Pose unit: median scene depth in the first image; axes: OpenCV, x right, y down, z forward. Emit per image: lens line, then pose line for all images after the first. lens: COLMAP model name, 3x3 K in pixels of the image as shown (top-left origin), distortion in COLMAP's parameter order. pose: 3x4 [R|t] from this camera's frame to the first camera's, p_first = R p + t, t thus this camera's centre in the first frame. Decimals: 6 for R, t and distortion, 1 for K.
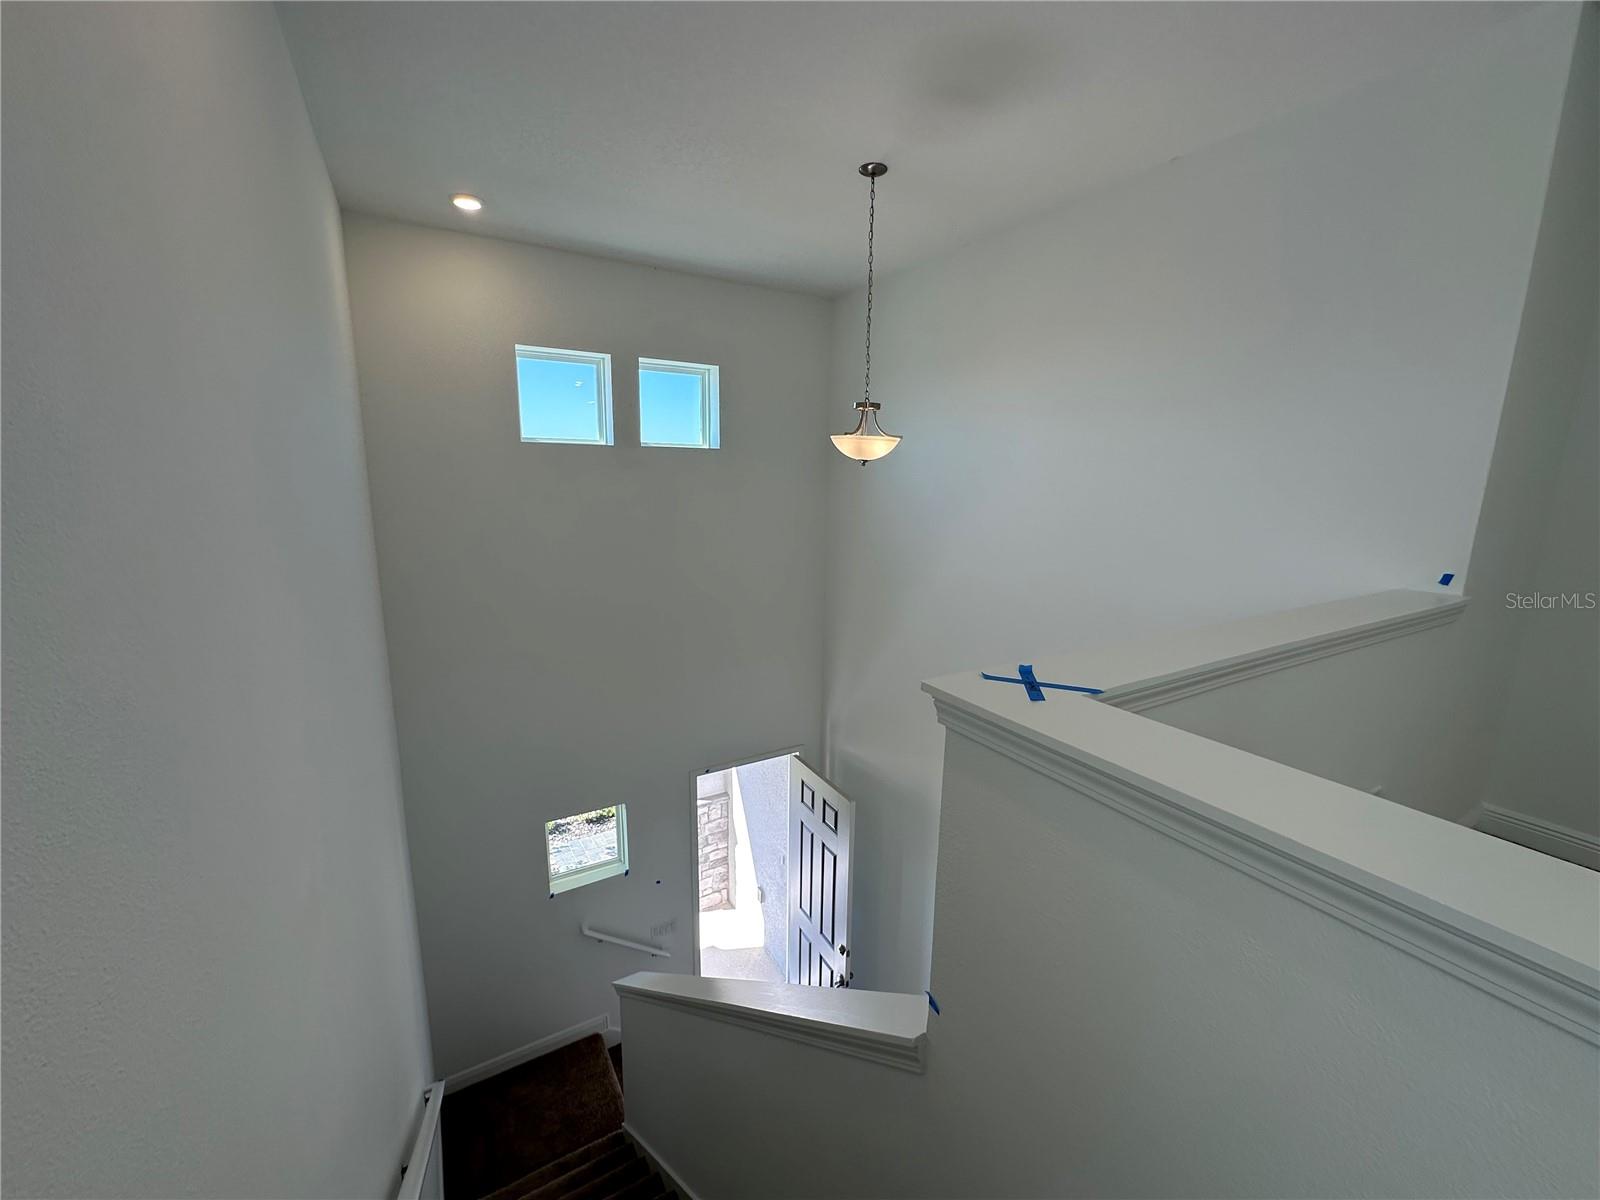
lens RADIAL K [[638.8, 0, 800.4], [0, 638.8, 596.9], [0, 0, 1]] dist [-0.003508, 0.000325]
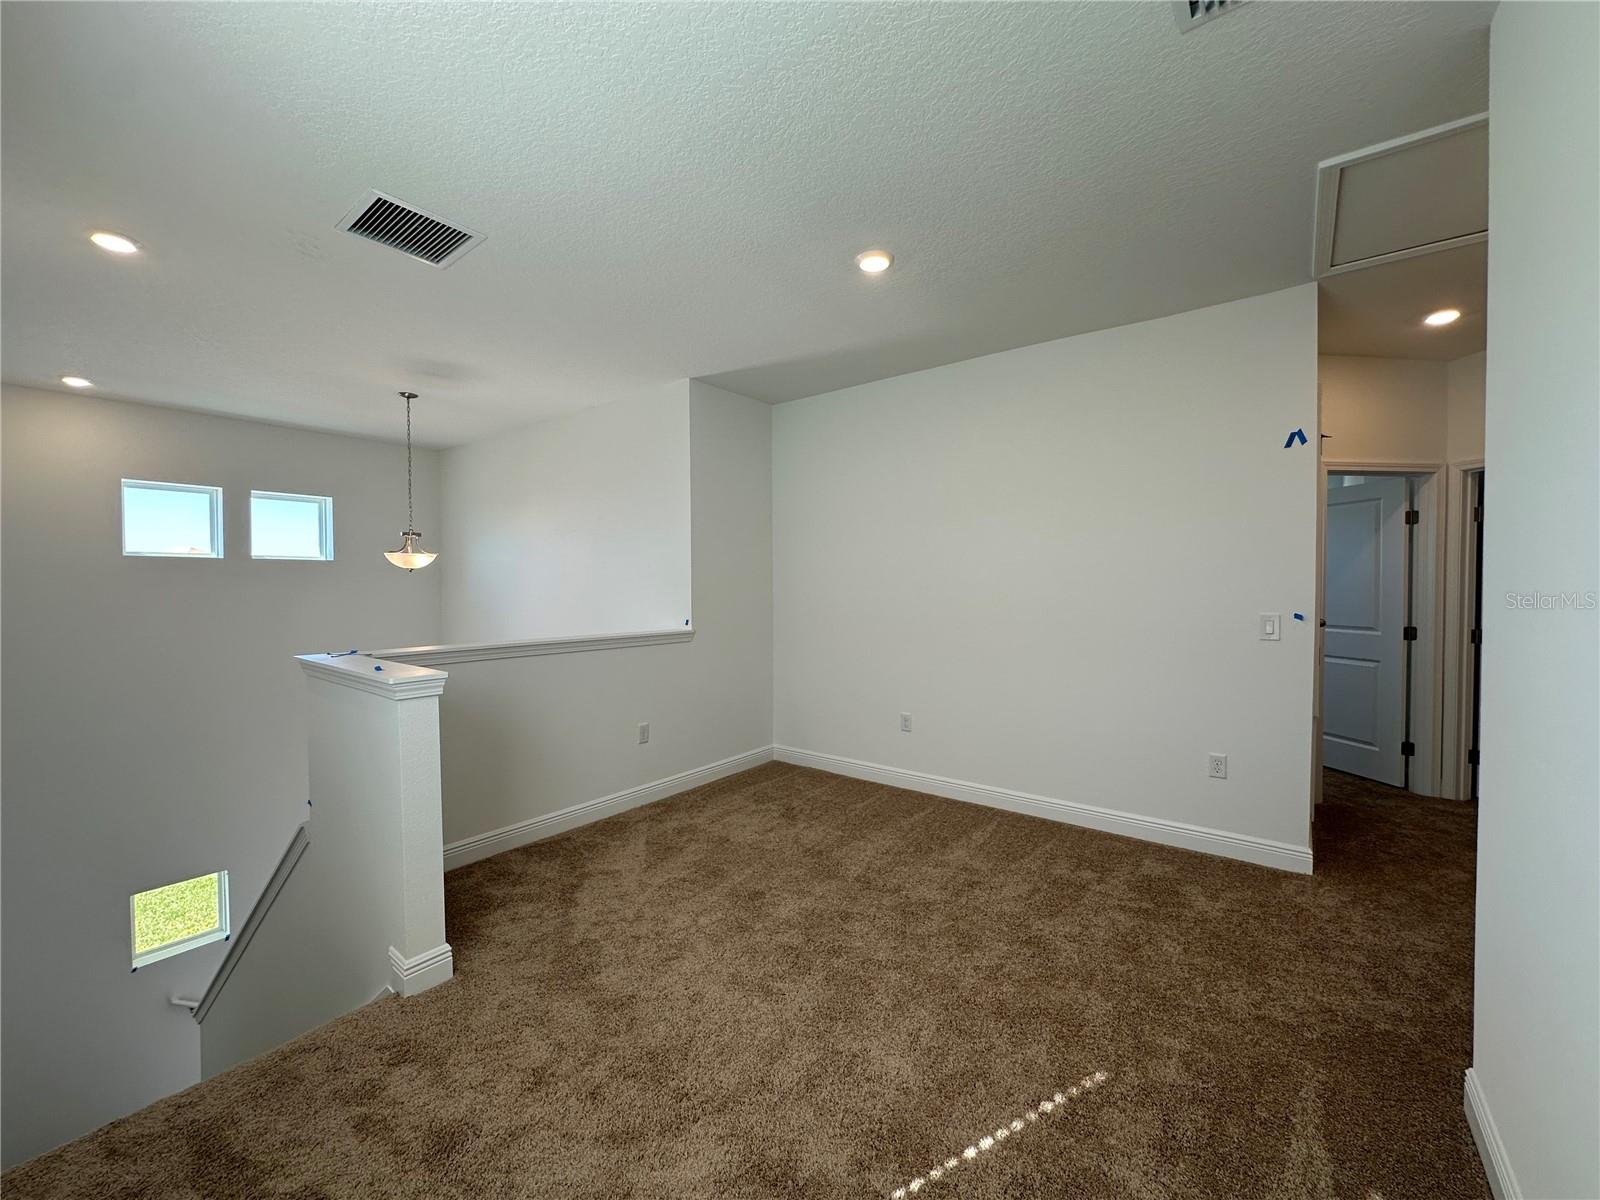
lens RADIAL K [[638.8, 0, 800.4], [0, 638.8, 596.9], [0, 0, 1]] dist [-0.003508, 0.000325]
pose [[0.927470, -0.024223, 0.373111, 0.286960], [0.084471, 0.985674, -0.145984, 0.112943], [-0.364230, 0.166913, 0.916230, -0.532472]]
